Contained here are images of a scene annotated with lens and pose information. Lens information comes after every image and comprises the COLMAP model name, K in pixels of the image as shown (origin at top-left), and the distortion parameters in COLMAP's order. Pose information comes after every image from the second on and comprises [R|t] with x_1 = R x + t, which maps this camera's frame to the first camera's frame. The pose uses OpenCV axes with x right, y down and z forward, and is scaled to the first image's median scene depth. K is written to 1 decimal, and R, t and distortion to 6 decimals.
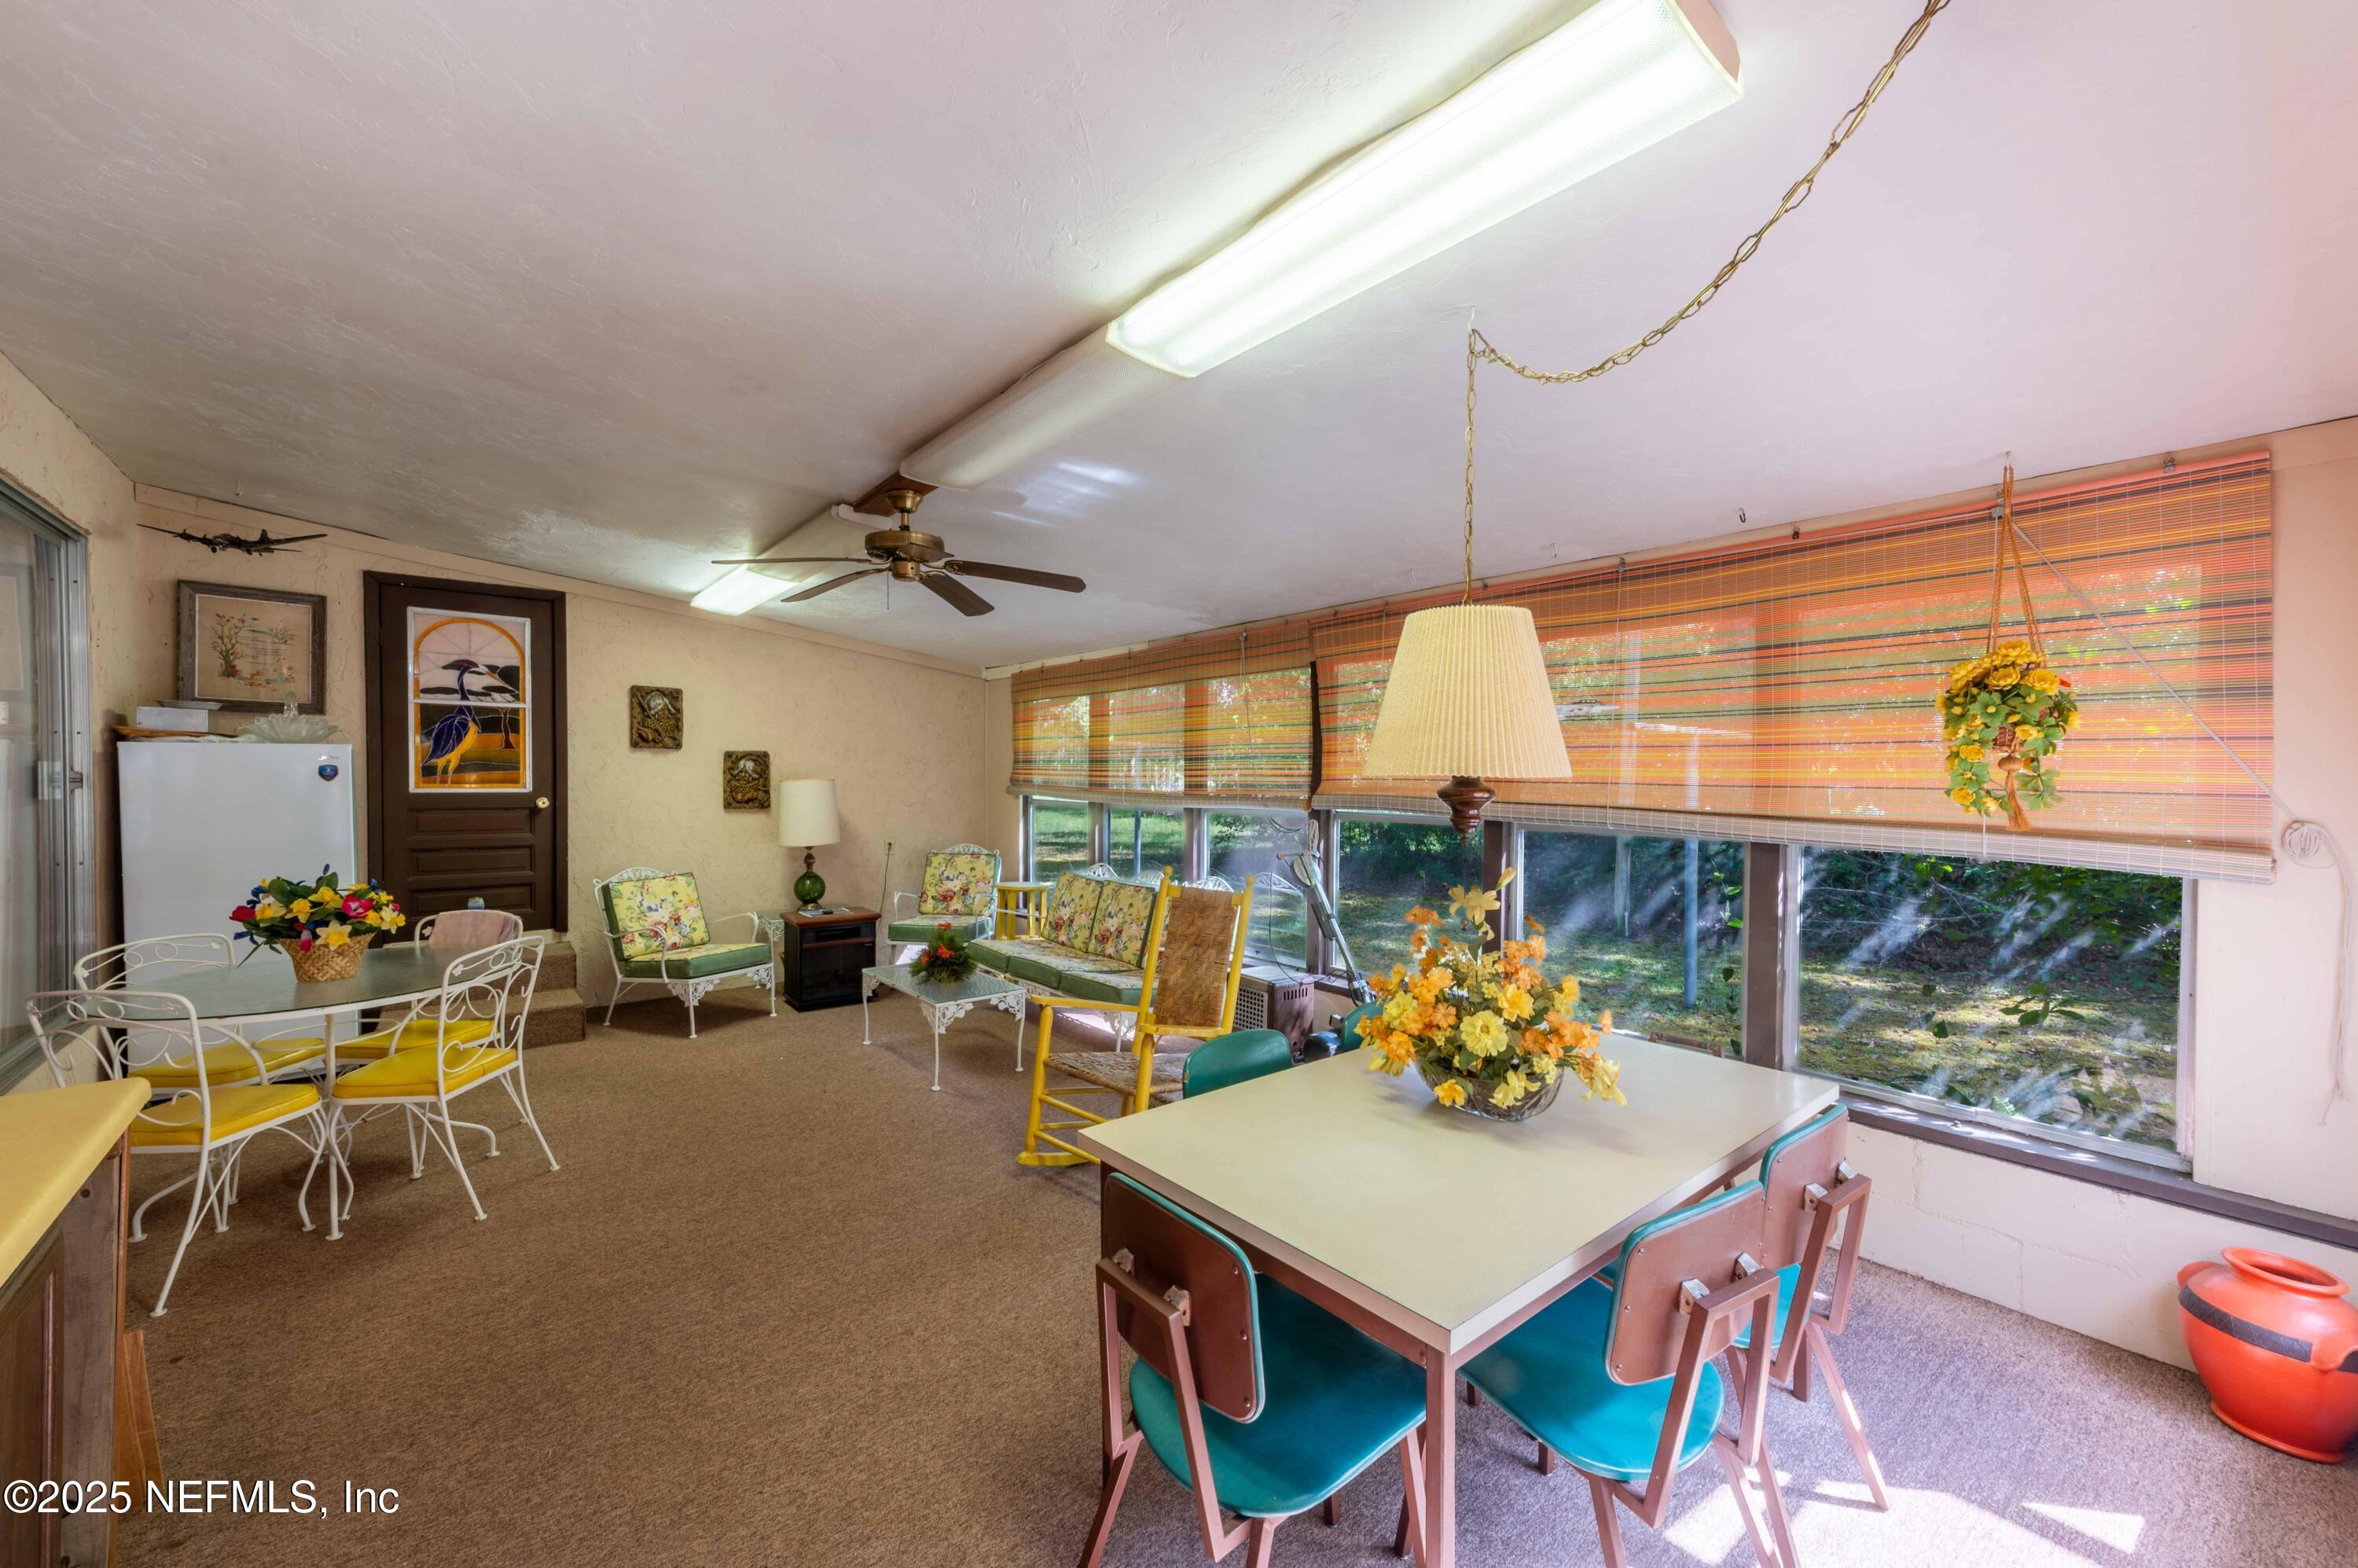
lens RADIAL K [[933.9, 0, 1179.0], [0, 933.9, 784.0], [0, 0, 1]] dist [0.000245, -0.000109]
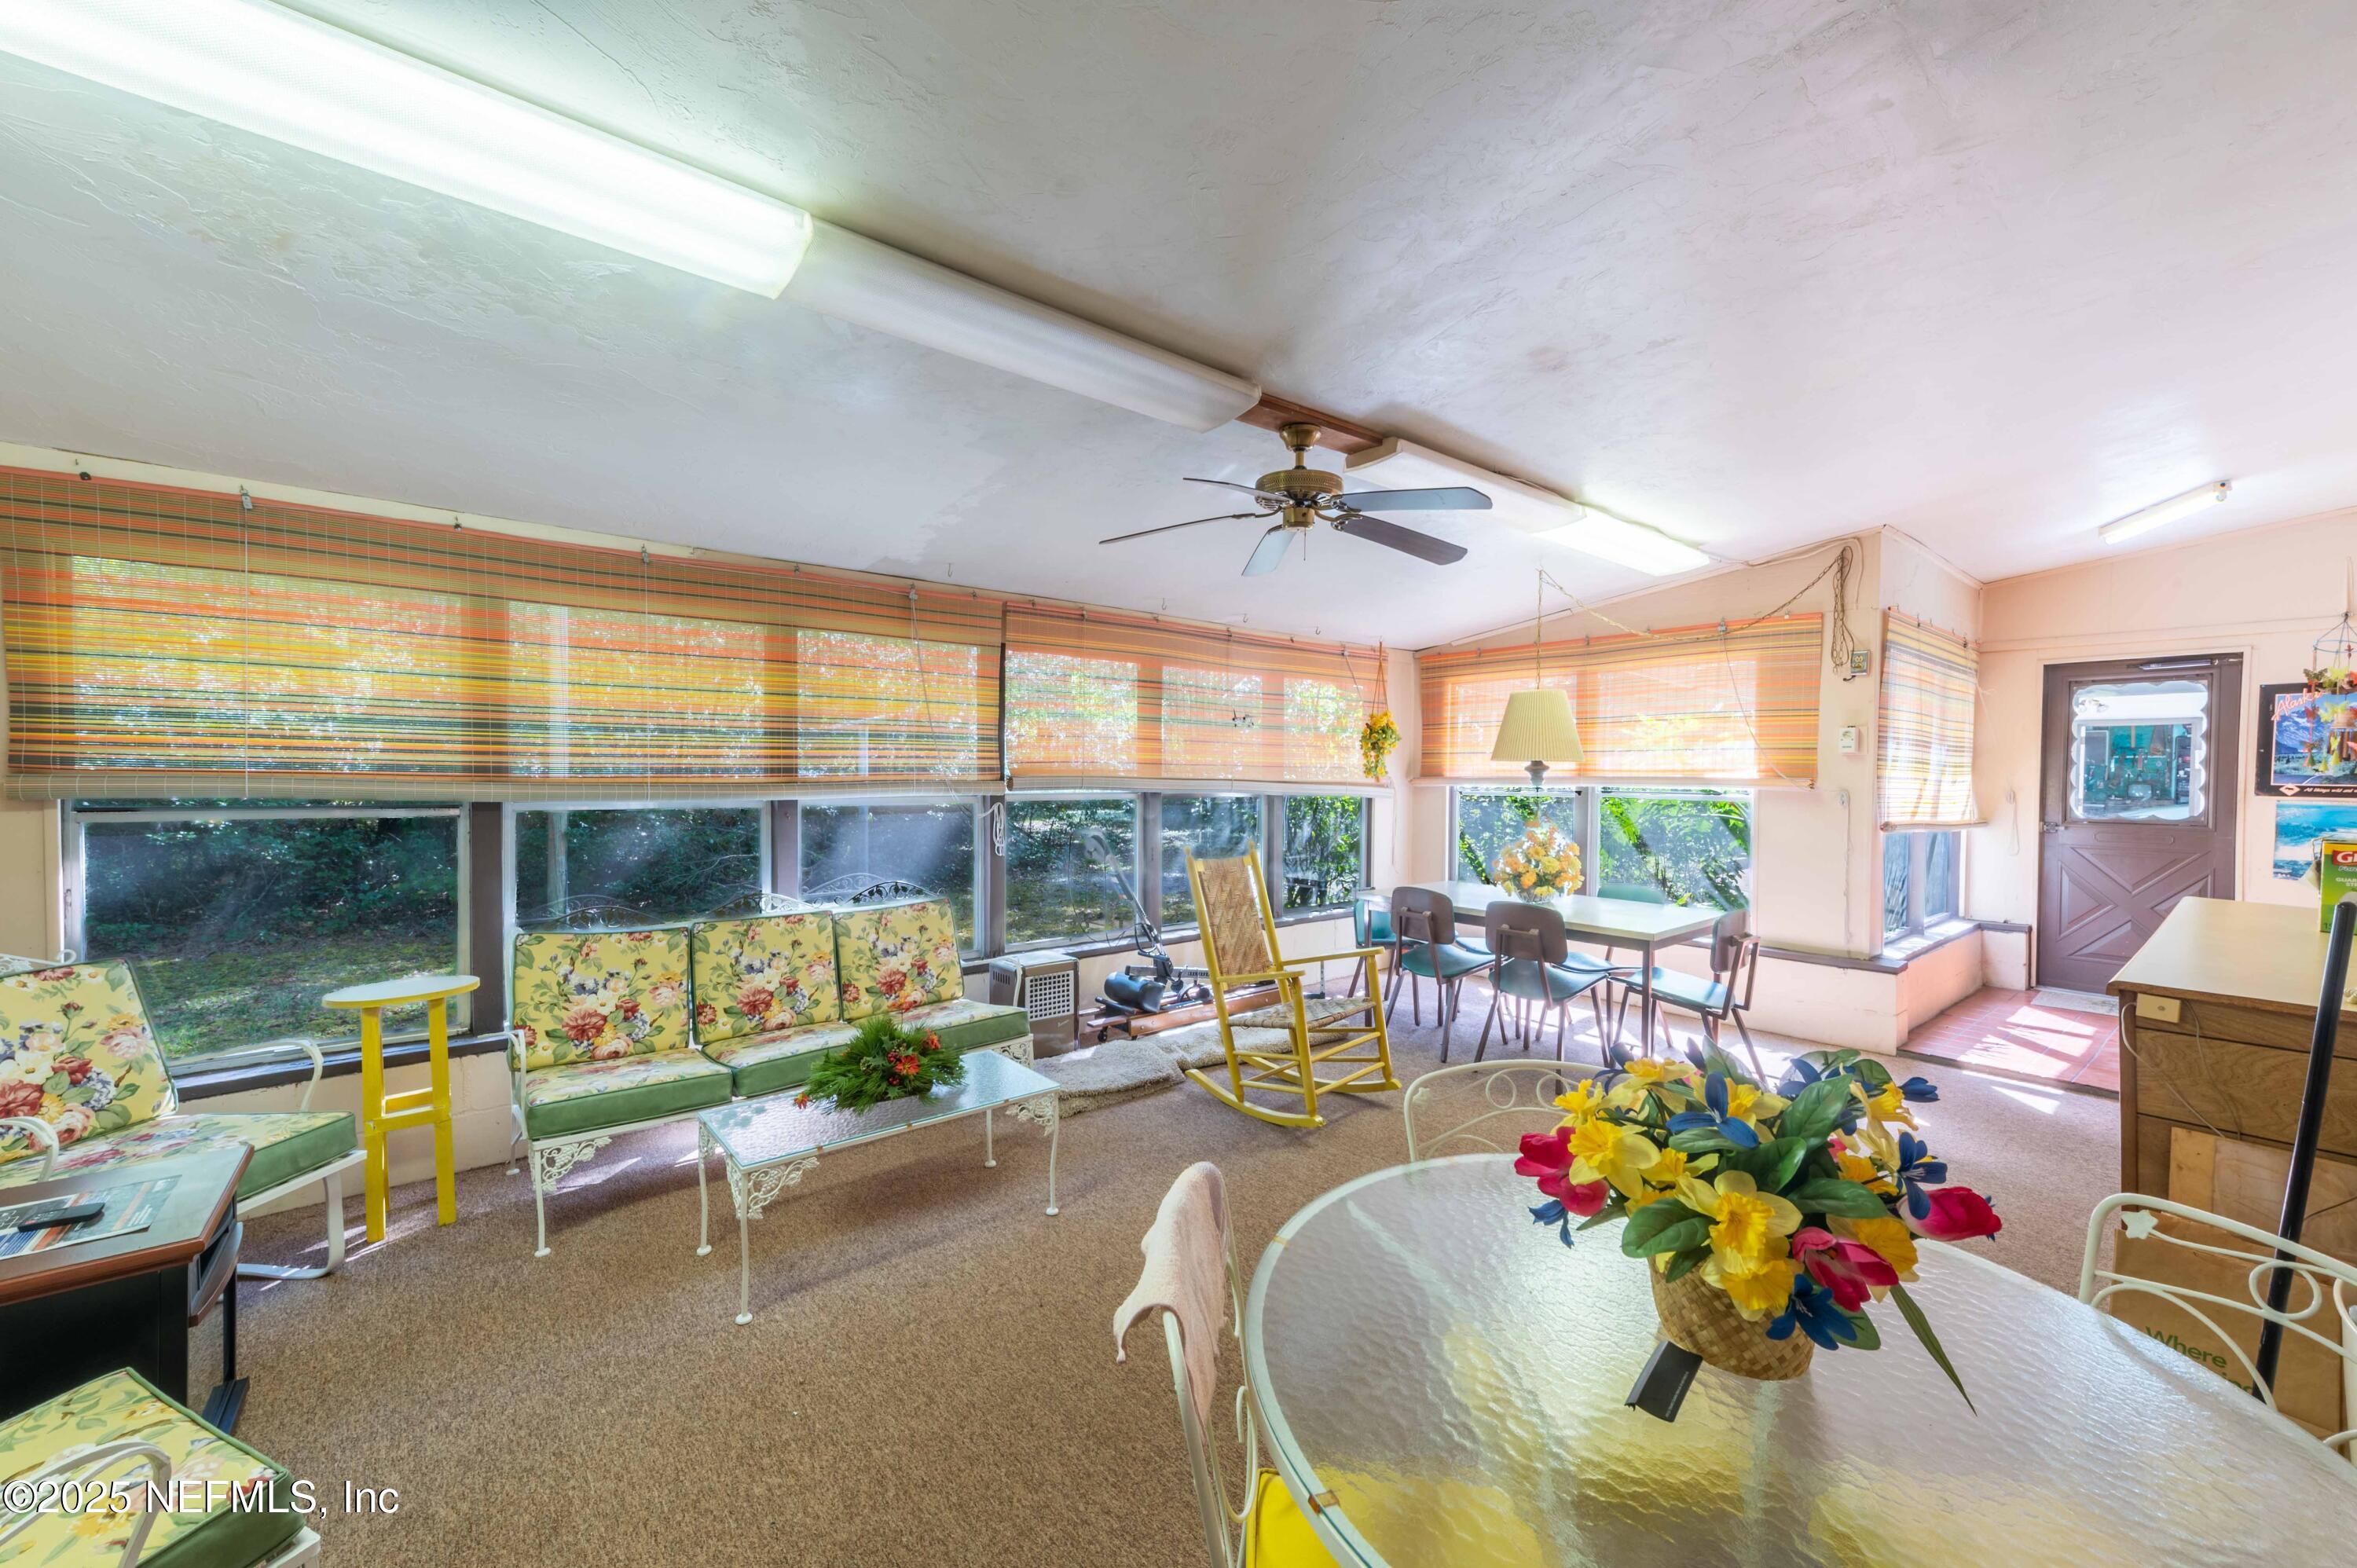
lens RADIAL K [[933.5, 0, 1178.5], [0, 933.5, 784.0], [0, 0, 1]] dist [0.000245, -0.000109]
pose [[-0.032424, -0.014850, 0.999364, -0.694456], [0.005437, 0.999872, 0.015034, 0.003570], [-0.999459, 0.005921, -0.032339, 0.687890]]
